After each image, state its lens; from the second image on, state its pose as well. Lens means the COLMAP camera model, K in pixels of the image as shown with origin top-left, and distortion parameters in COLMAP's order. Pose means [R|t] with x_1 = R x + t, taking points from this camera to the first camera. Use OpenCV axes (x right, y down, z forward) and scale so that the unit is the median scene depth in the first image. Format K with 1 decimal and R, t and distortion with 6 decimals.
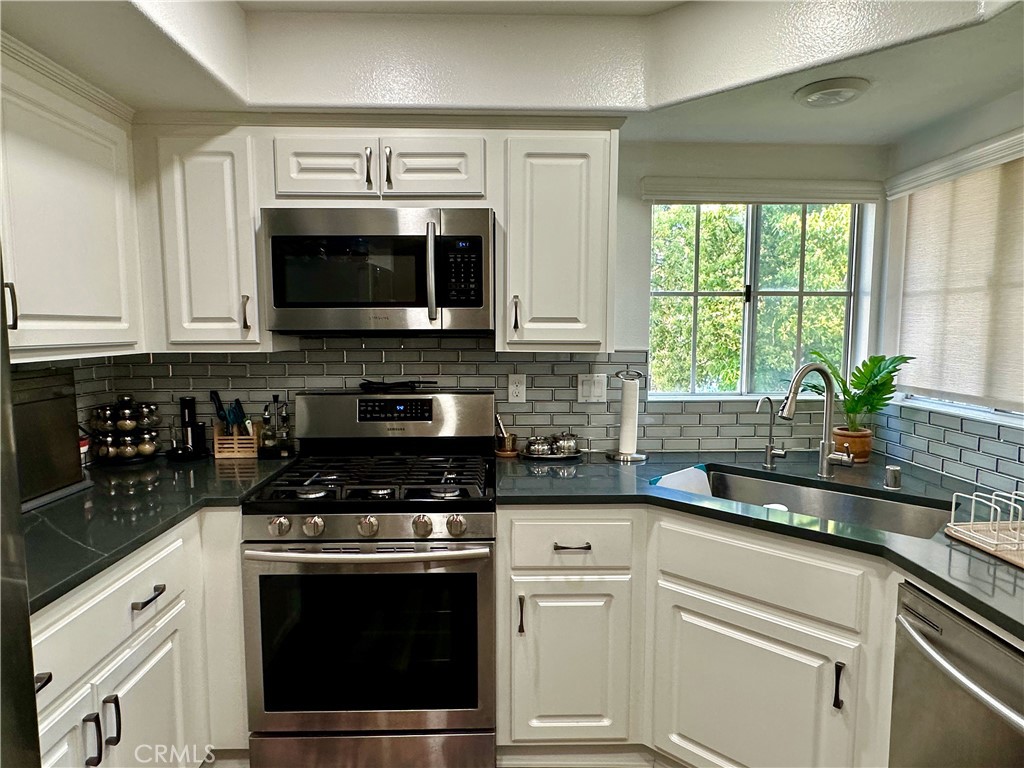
lens RADIAL K [[624.5, 0, 506.6], [0, 624.5, 387.3], [0, 0, 1]] dist [-0.005922, 0.006691]
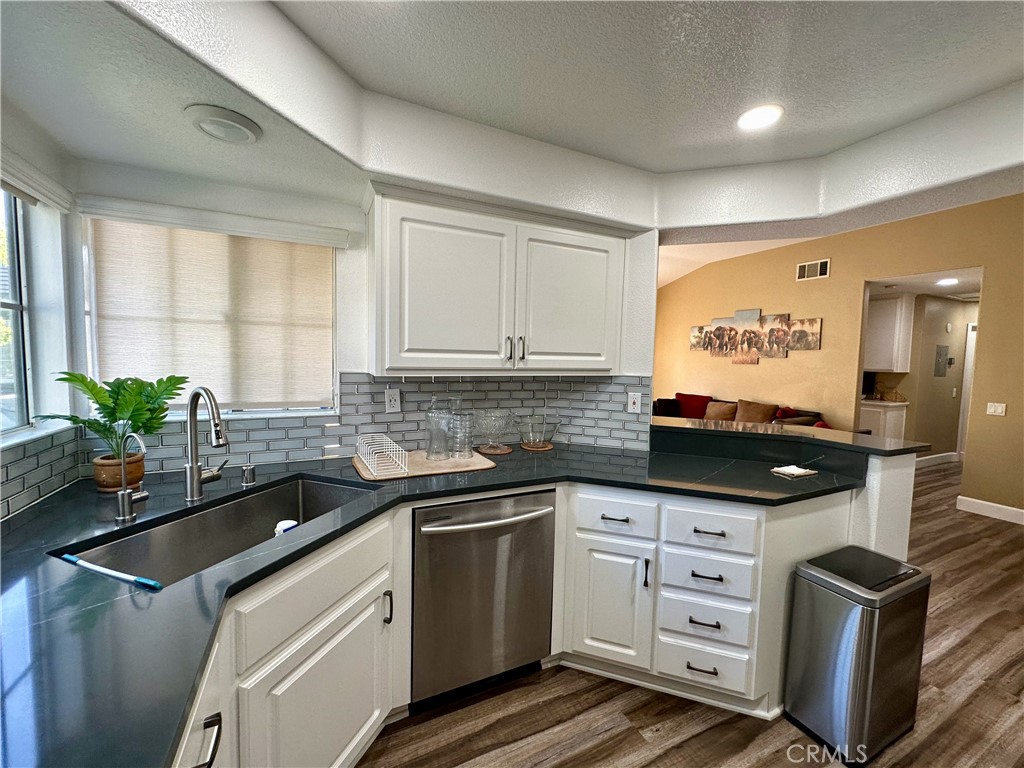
lens RADIAL K [[413.1, 0, 509.3], [0, 413.1, 383.5], [0, 0, 1]] dist [0.003497, -0.001096]
pose [[-0.416019, -0.069587, 0.906690, -0.292510], [0.067268, 0.991981, 0.106998, -0.080010], [-0.906865, 0.105505, -0.408002, 0.794453]]
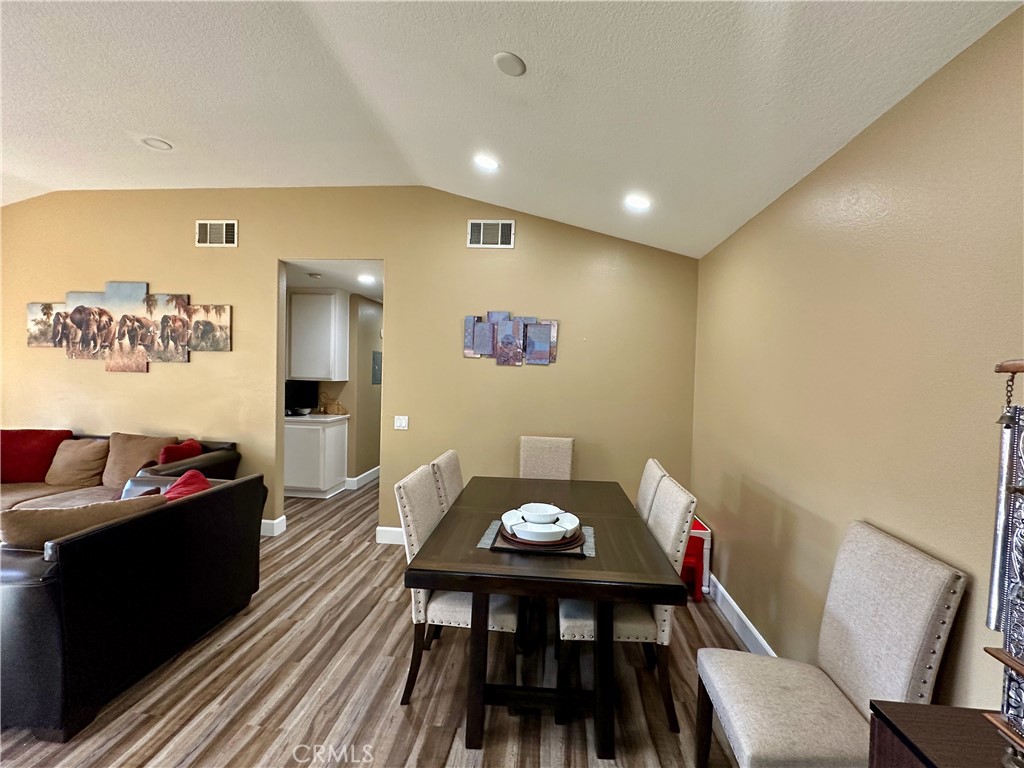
lens RADIAL K [[449.7, 0, 508.9], [0, 449.7, 385.7], [0, 0, 1]] dist [0.001602, 0.001015]
pose [[-0.992087, -0.031078, 0.121642, -0.291648], [-0.015902, 0.992180, 0.123796, -0.079434], [-0.124538, 0.120882, -0.984824, 0.787390]]
